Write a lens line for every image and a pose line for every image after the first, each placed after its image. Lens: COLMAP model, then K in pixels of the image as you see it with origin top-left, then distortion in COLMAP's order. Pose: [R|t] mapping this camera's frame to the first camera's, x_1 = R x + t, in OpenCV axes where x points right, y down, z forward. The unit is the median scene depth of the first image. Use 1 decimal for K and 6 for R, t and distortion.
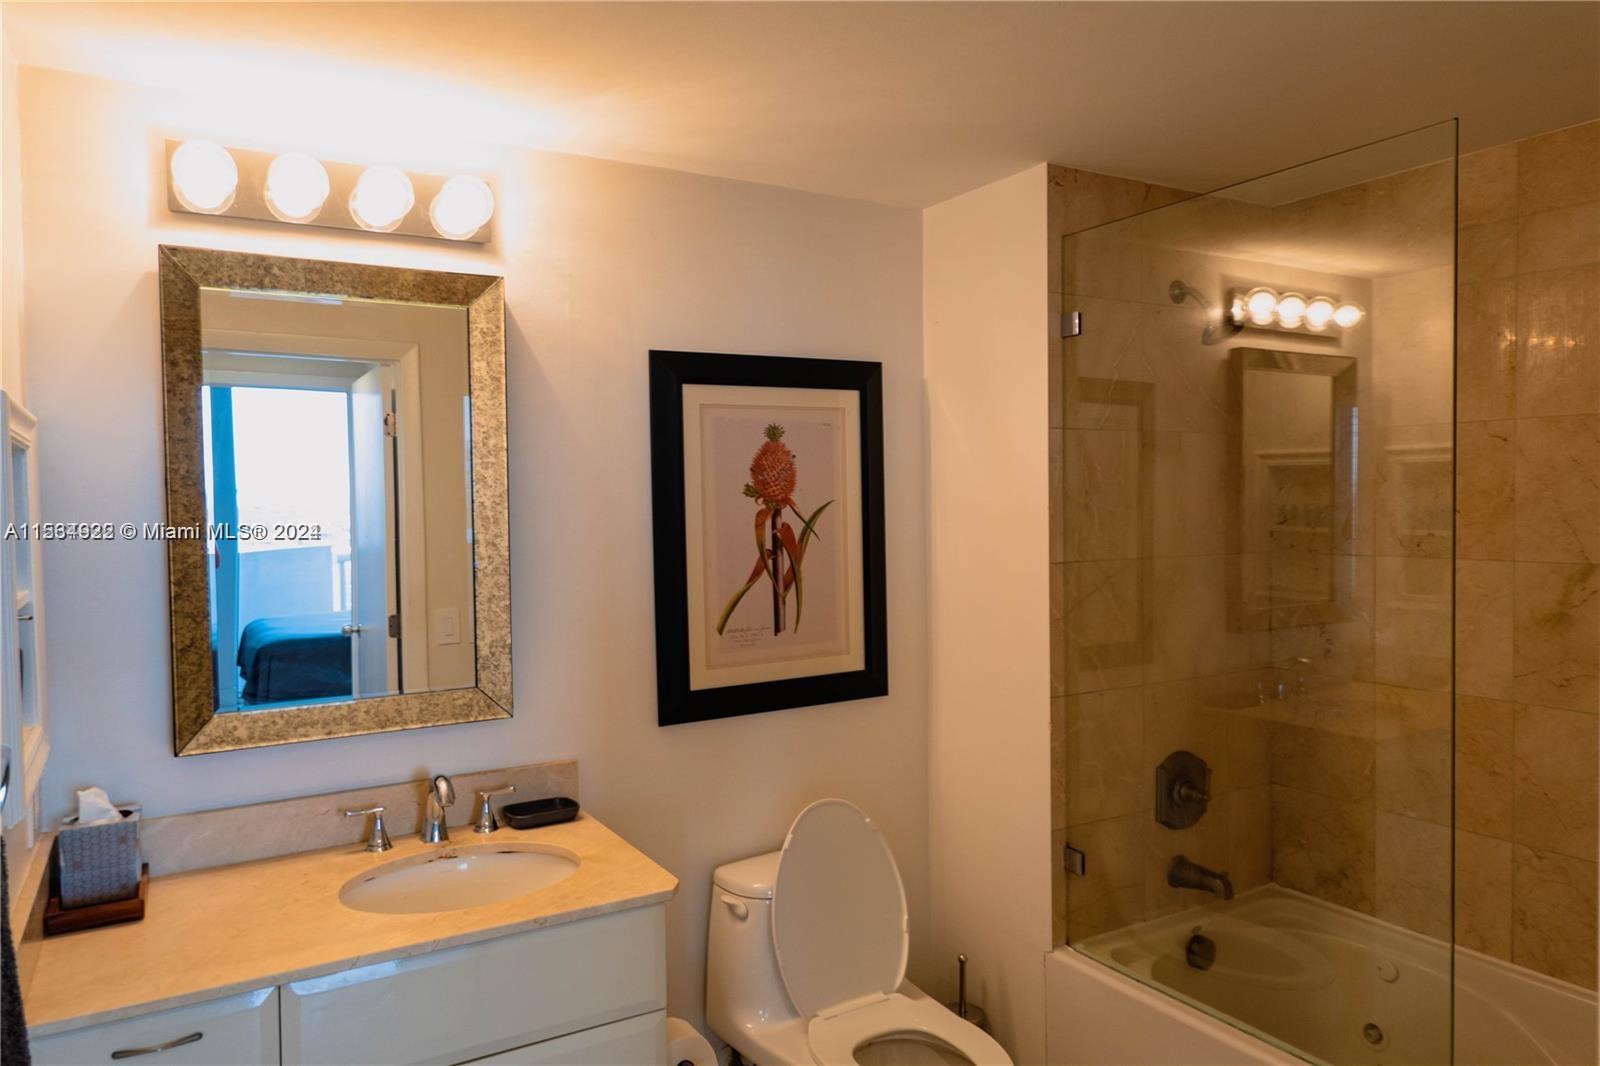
lens RADIAL K [[1068.5, 0, 800.0], [0, 1068.5, 533.0], [0, 0, 1]] dist [0.000124, 0.001876]
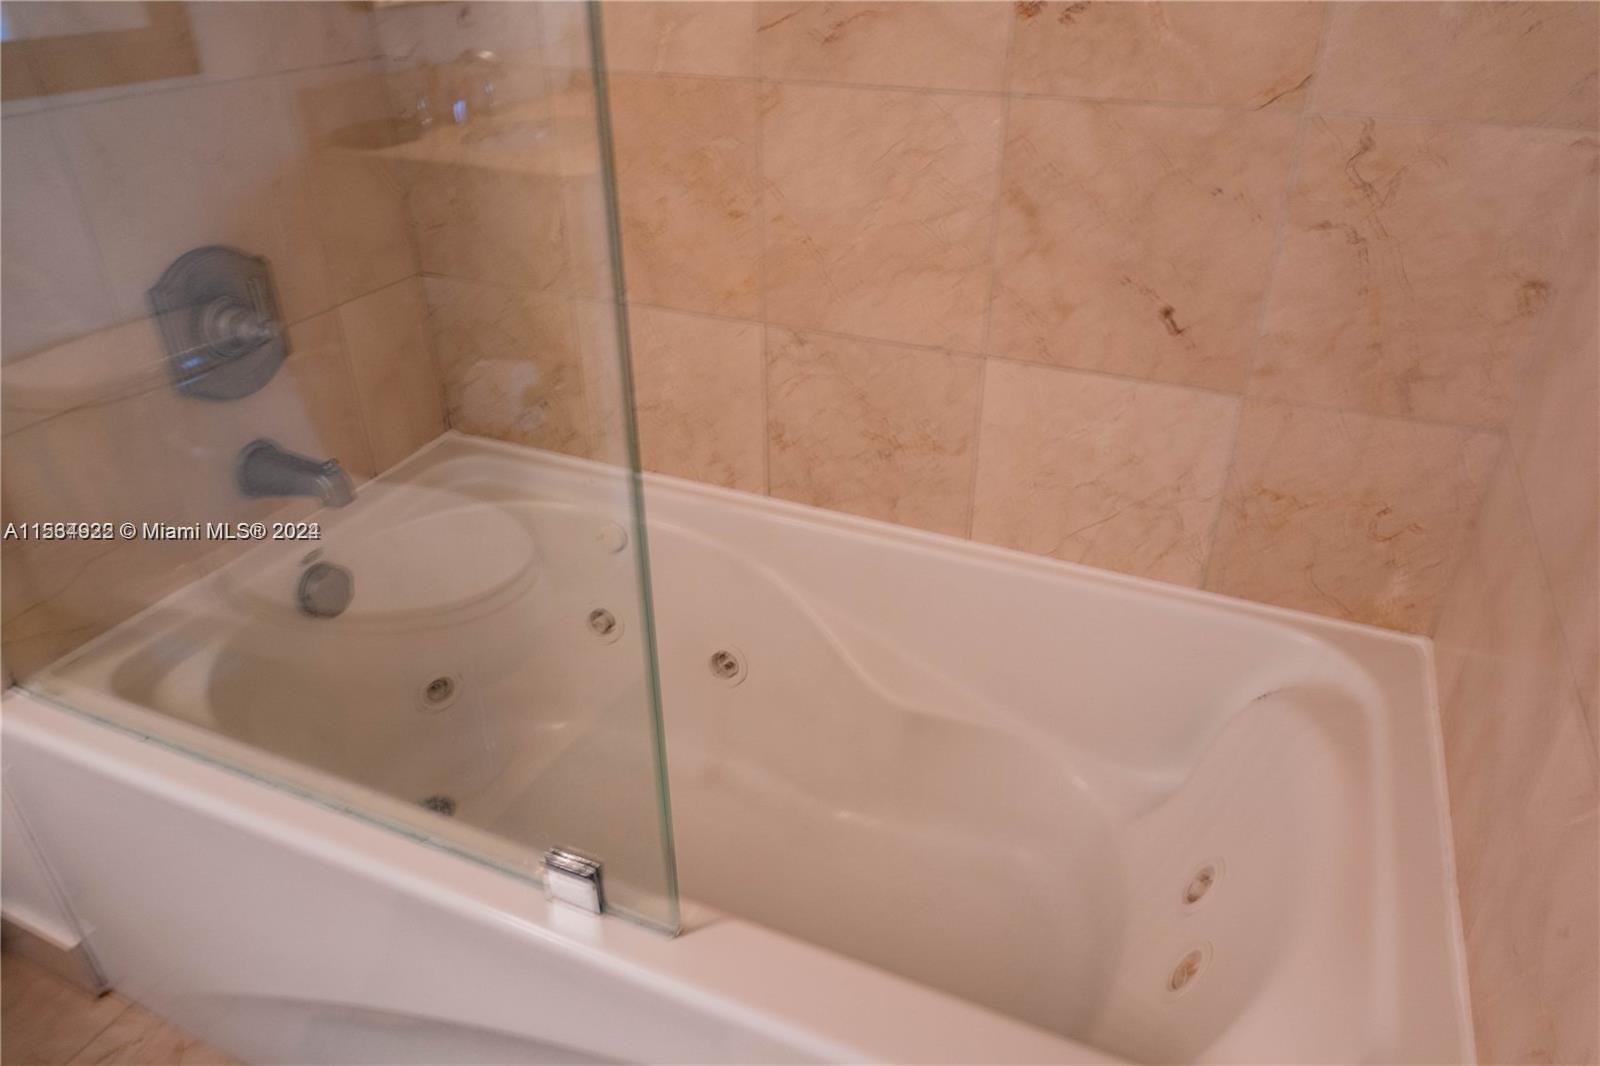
lens RADIAL K [[1068.5, 0, 800.0], [0, 1068.5, 533.0], [0, 0, 1]] dist [0.000124, 0.001876]
pose [[0.812413, -0.285530, 0.508388, 0.369836], [0.010841, 0.879143, 0.476435, 0.112076], [-0.582982, -0.381551, 0.717322, 0.550705]]
